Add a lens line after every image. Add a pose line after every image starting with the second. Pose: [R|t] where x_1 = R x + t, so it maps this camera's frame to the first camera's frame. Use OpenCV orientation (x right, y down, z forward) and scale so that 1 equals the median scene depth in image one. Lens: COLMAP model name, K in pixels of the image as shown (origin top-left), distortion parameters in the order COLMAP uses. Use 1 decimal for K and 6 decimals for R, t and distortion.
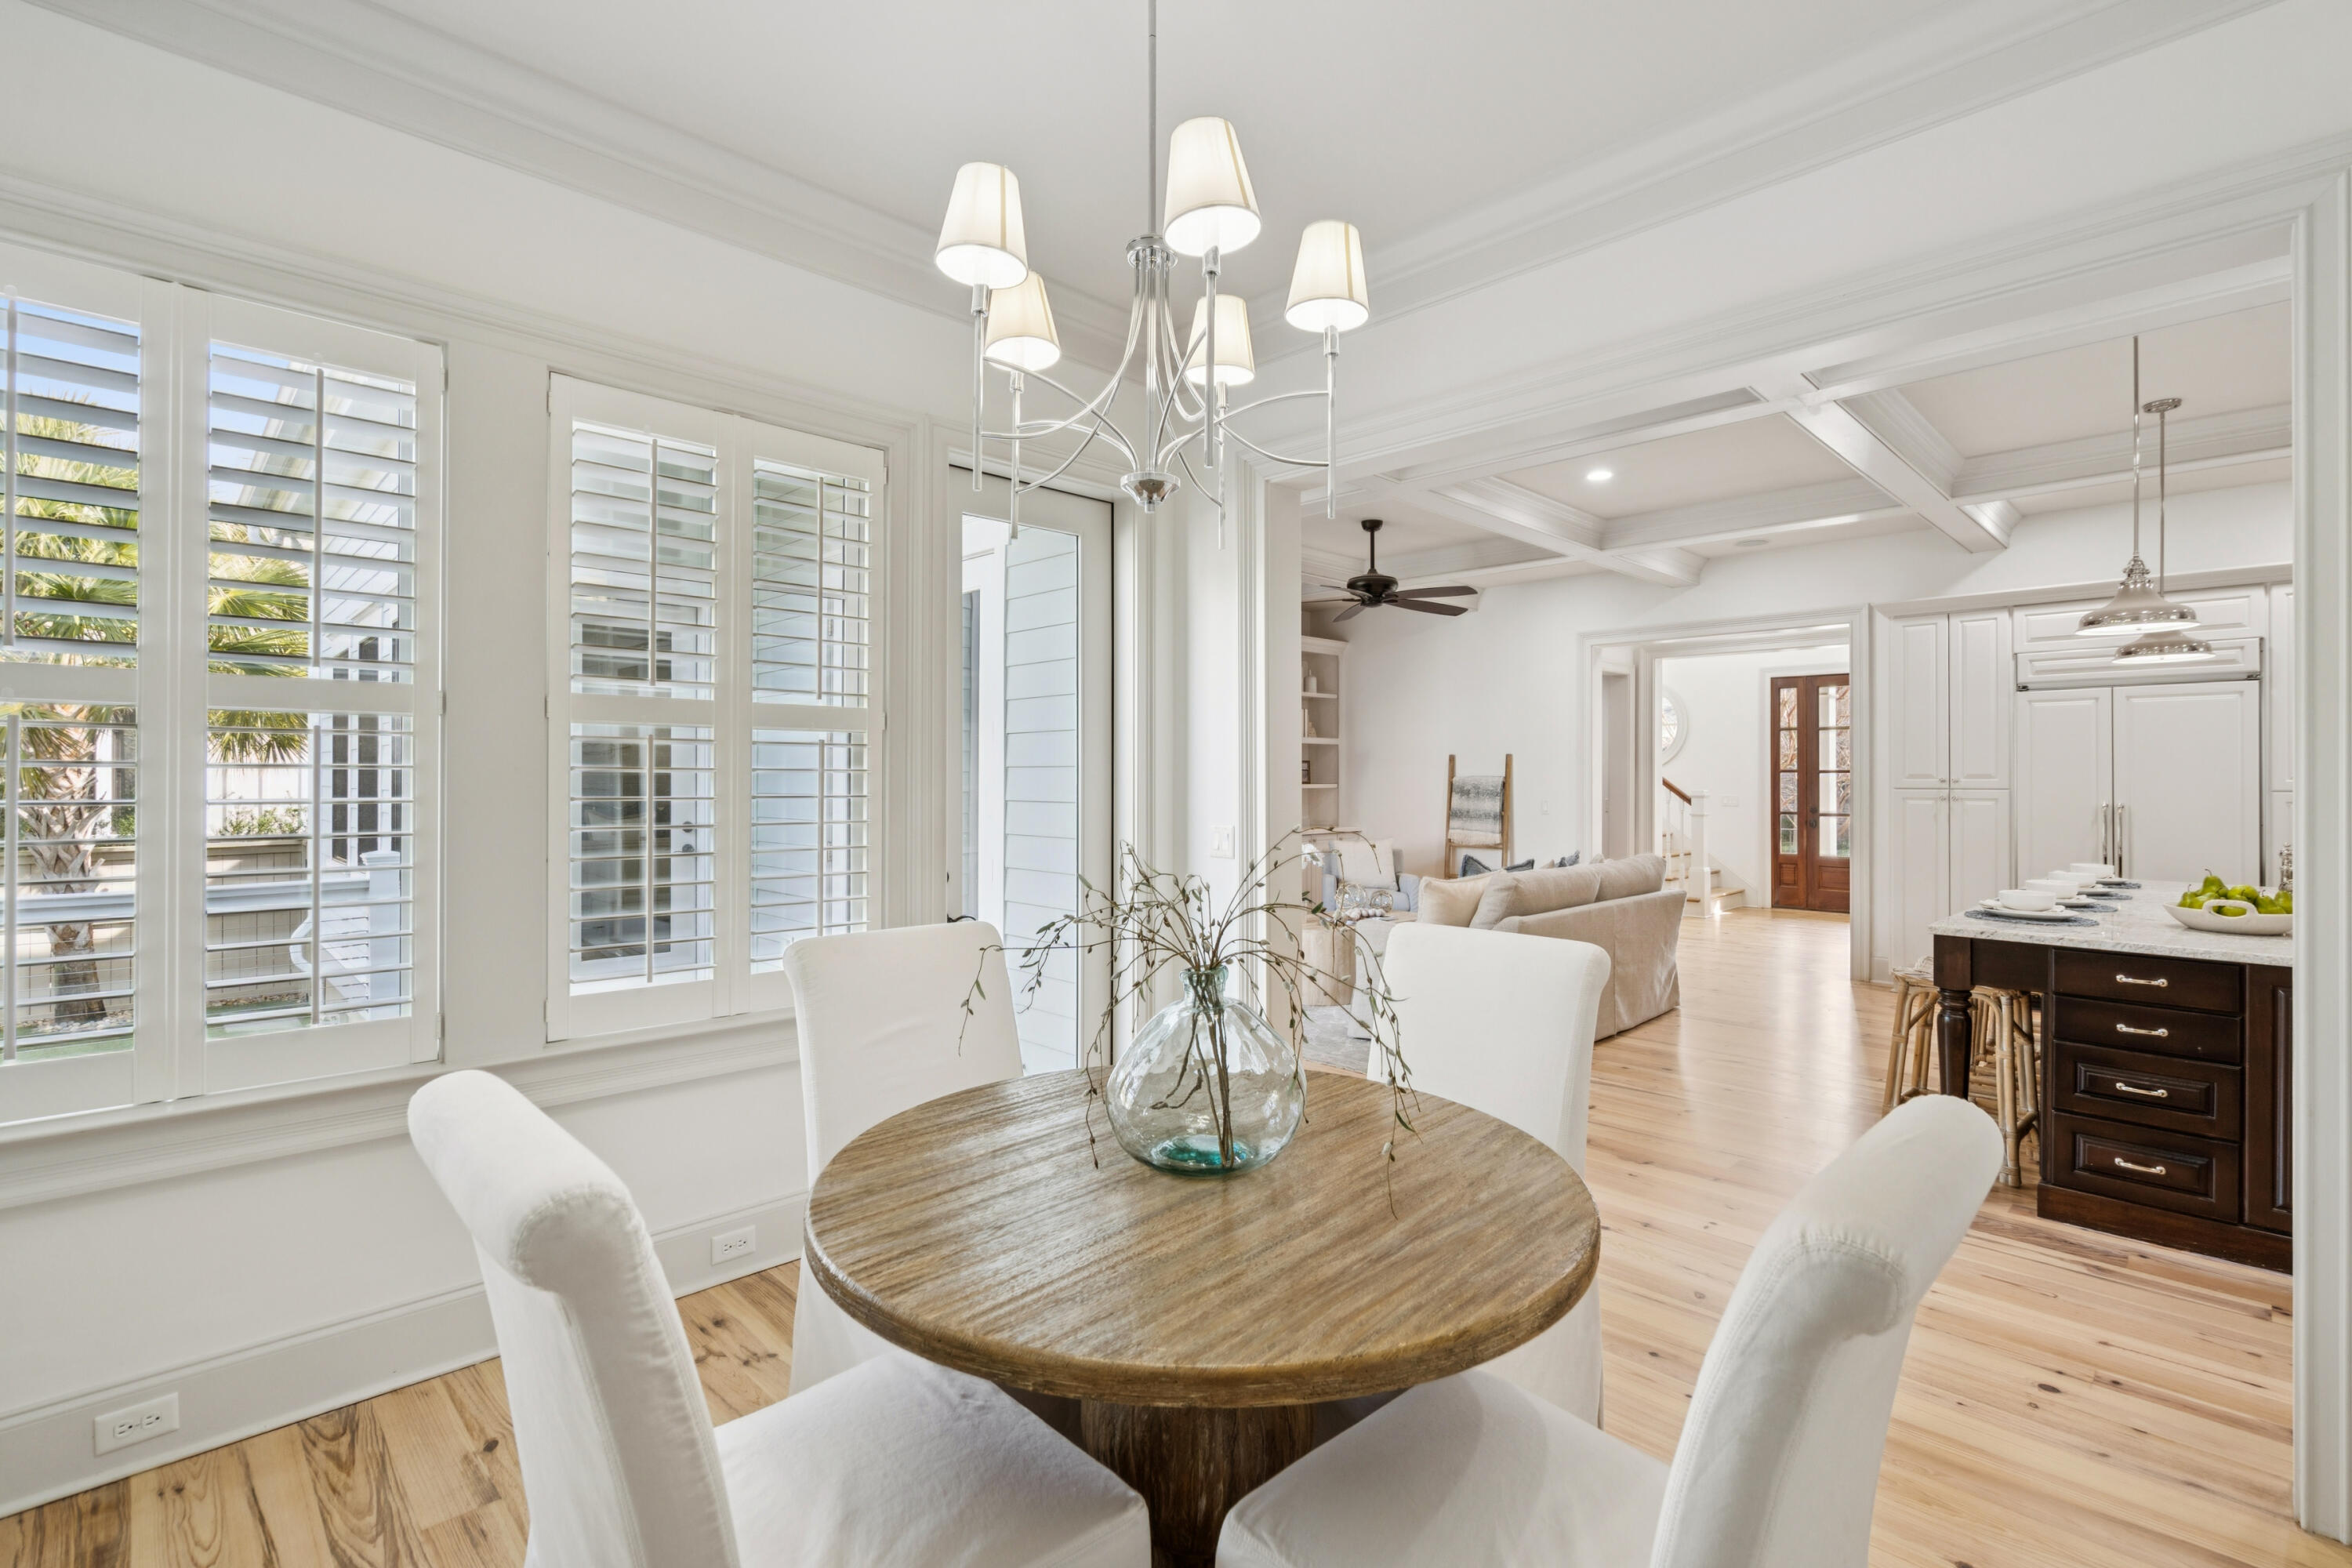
lens RADIAL K [[1069.7, 0, 1176.0], [0, 1069.7, 784.0], [0, 0, 1]] dist [-0.015479, 0.000420]
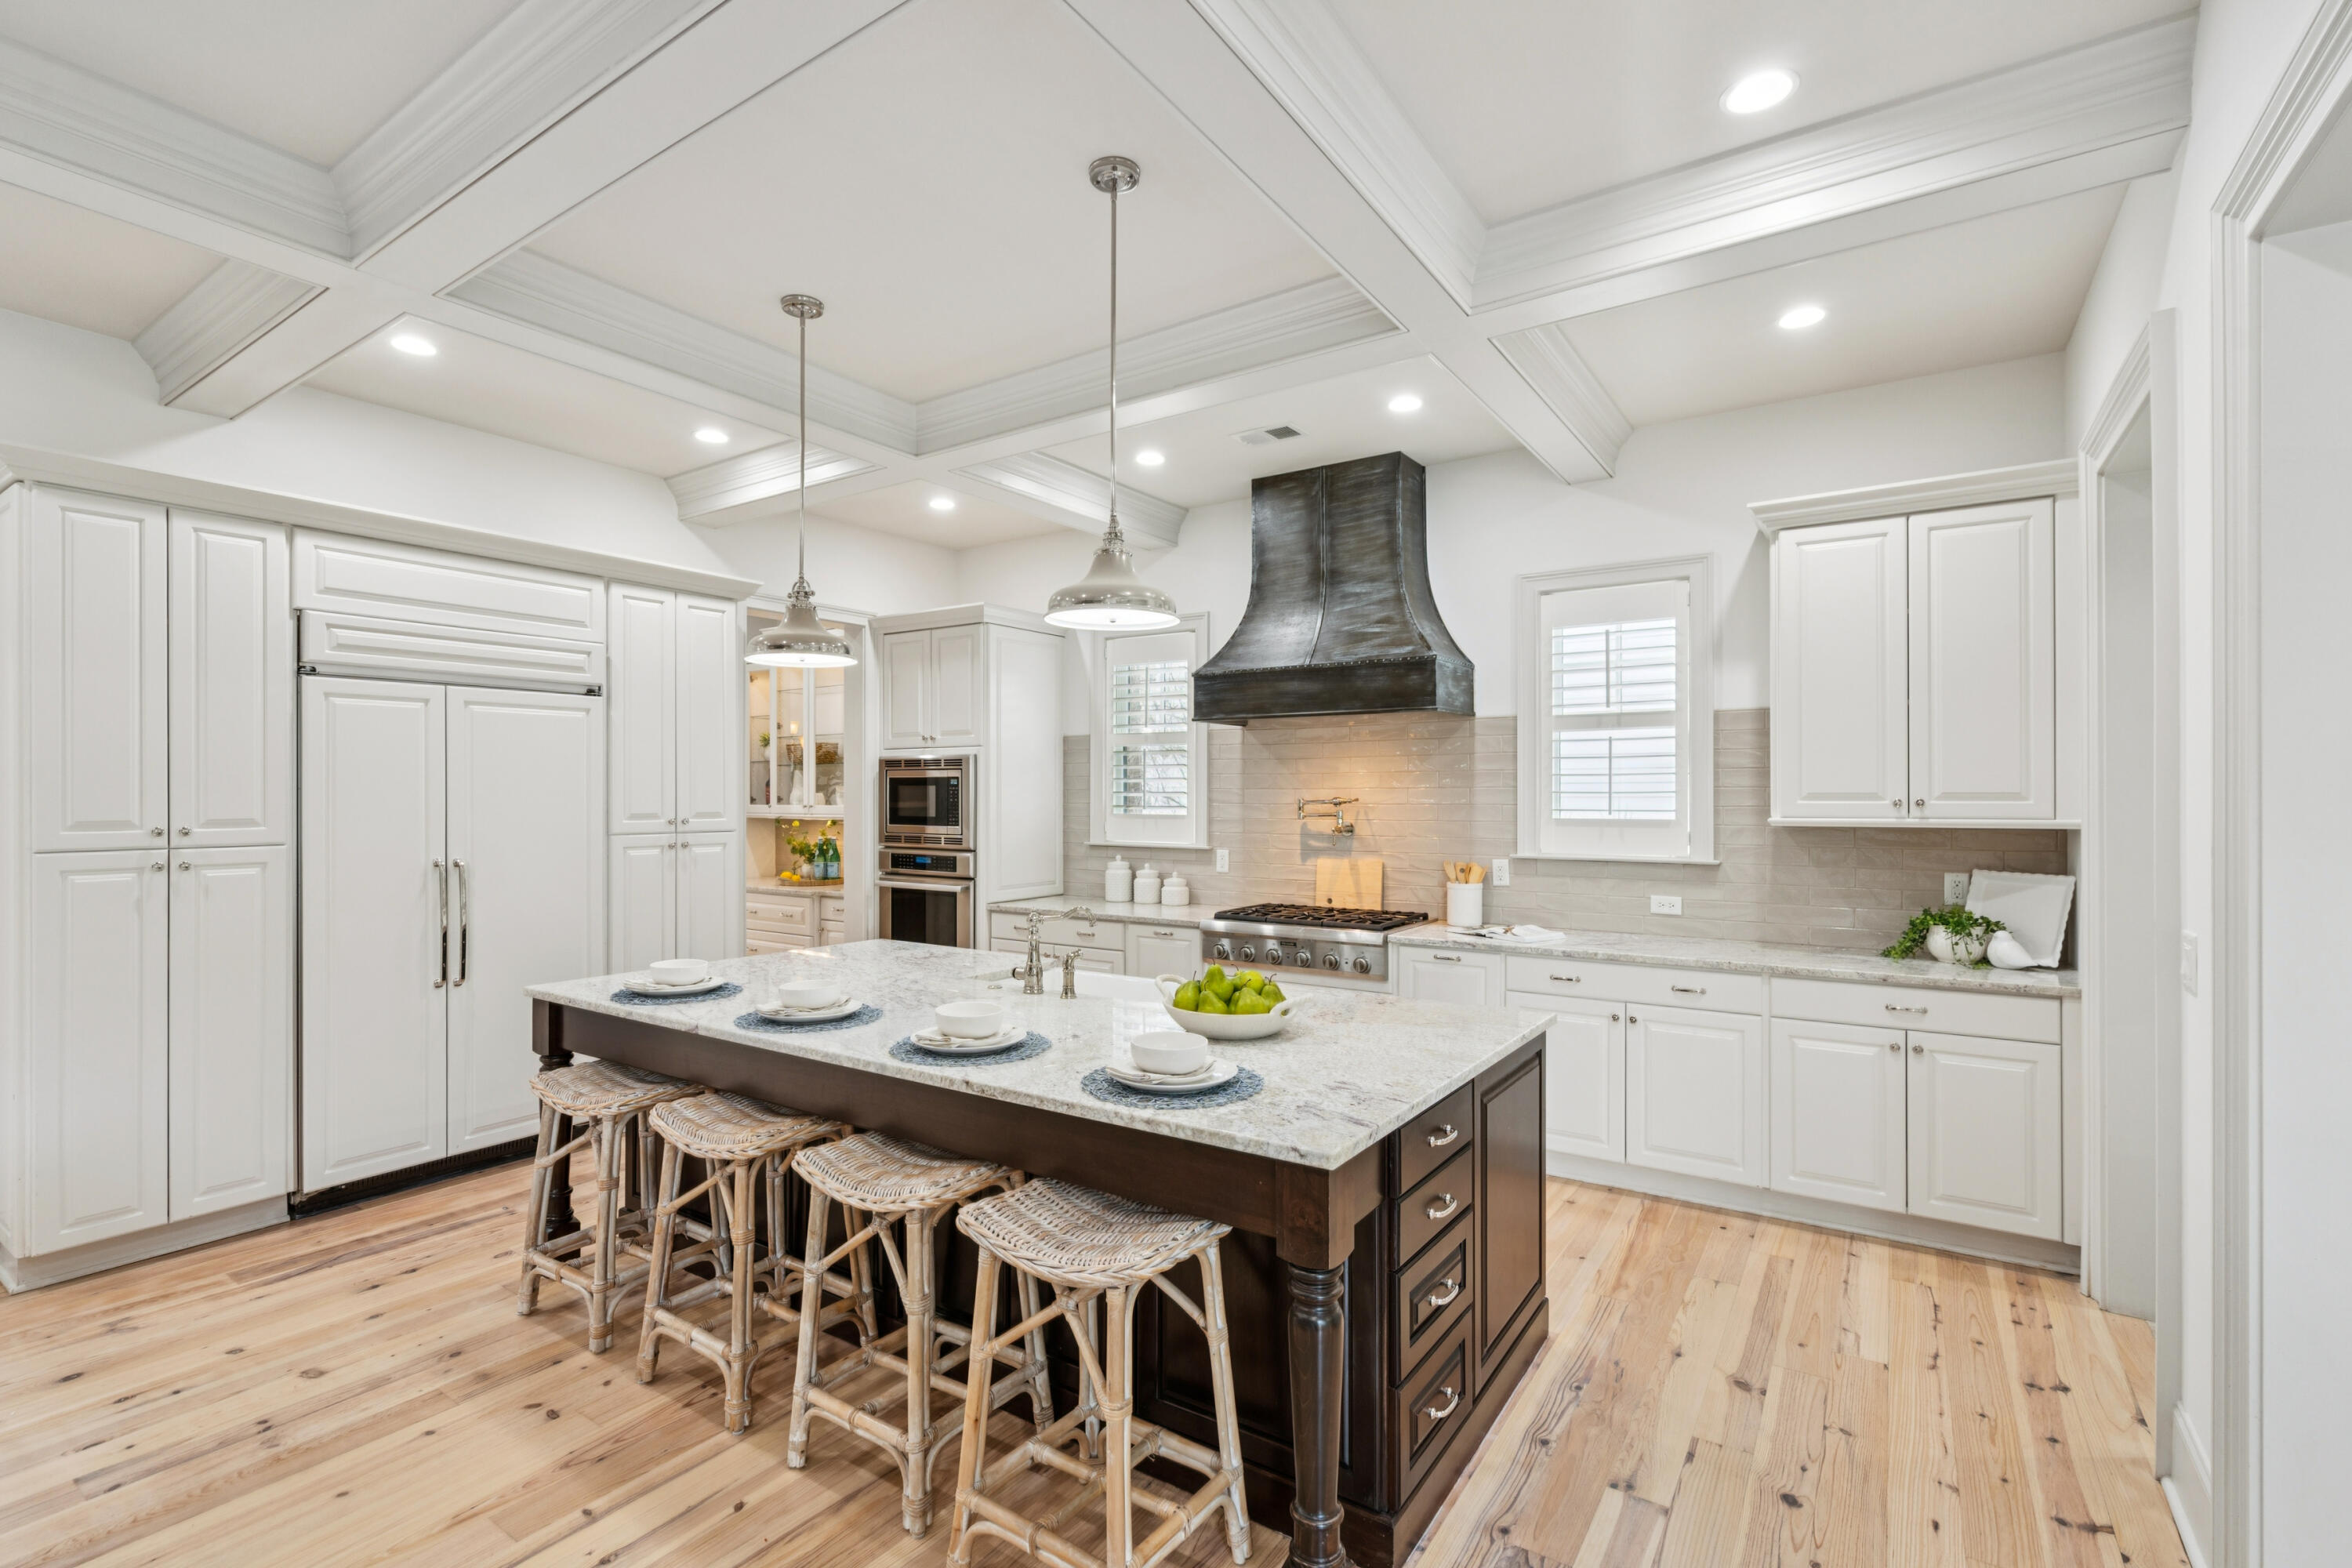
lens RADIAL K [[1066.5, 0, 1178.4], [0, 1066.5, 780.4], [0, 0, 1]] dist [-0.000207, -0.000035]
pose [[-0.203208, 0.011778, 0.979065, 0.090989], [0.006852, 0.999920, -0.010607, -0.014592], [-0.979112, 0.004553, -0.203272, 0.456211]]
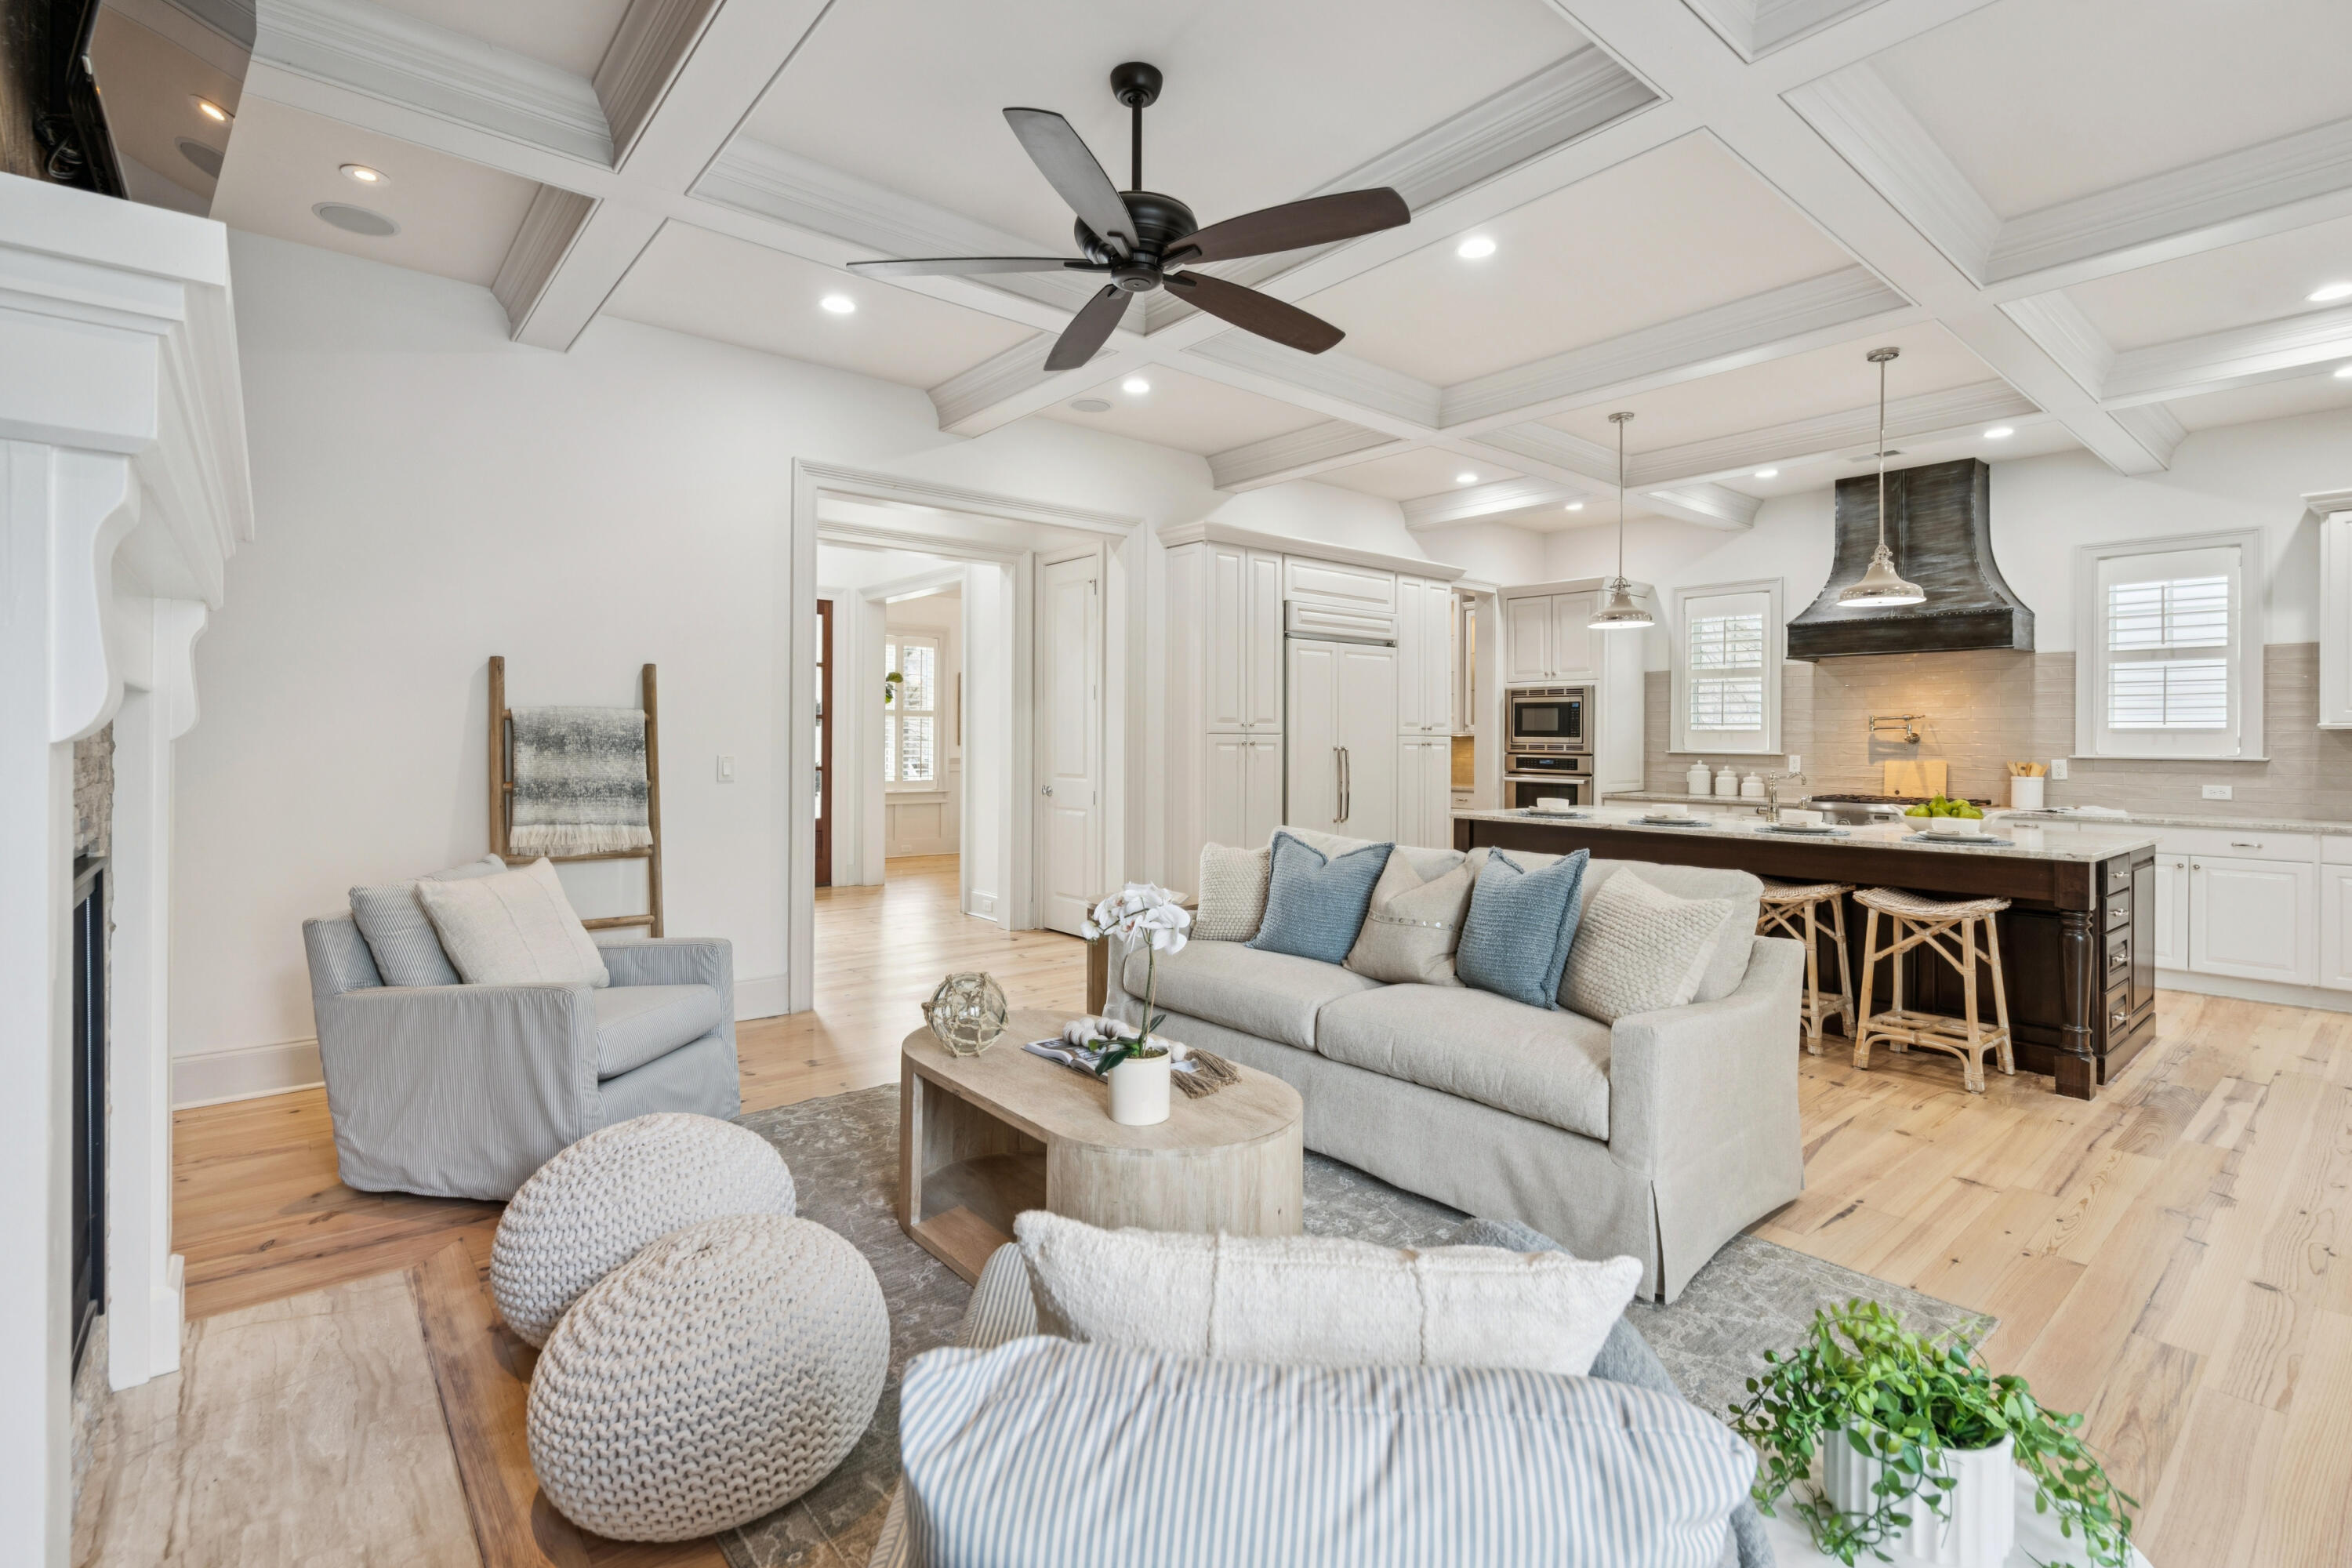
lens RADIAL K [[1081.5, 0, 1186.3], [0, 1081.5, 732.2], [0, 0, 1]] dist [0.001381, -0.000049]
pose [[0.064415, 0.006298, 0.997903, -0.174163], [-0.000612, 0.999980, -0.006272, 0.006847], [-0.997923, -0.000206, 0.064417, 0.722266]]
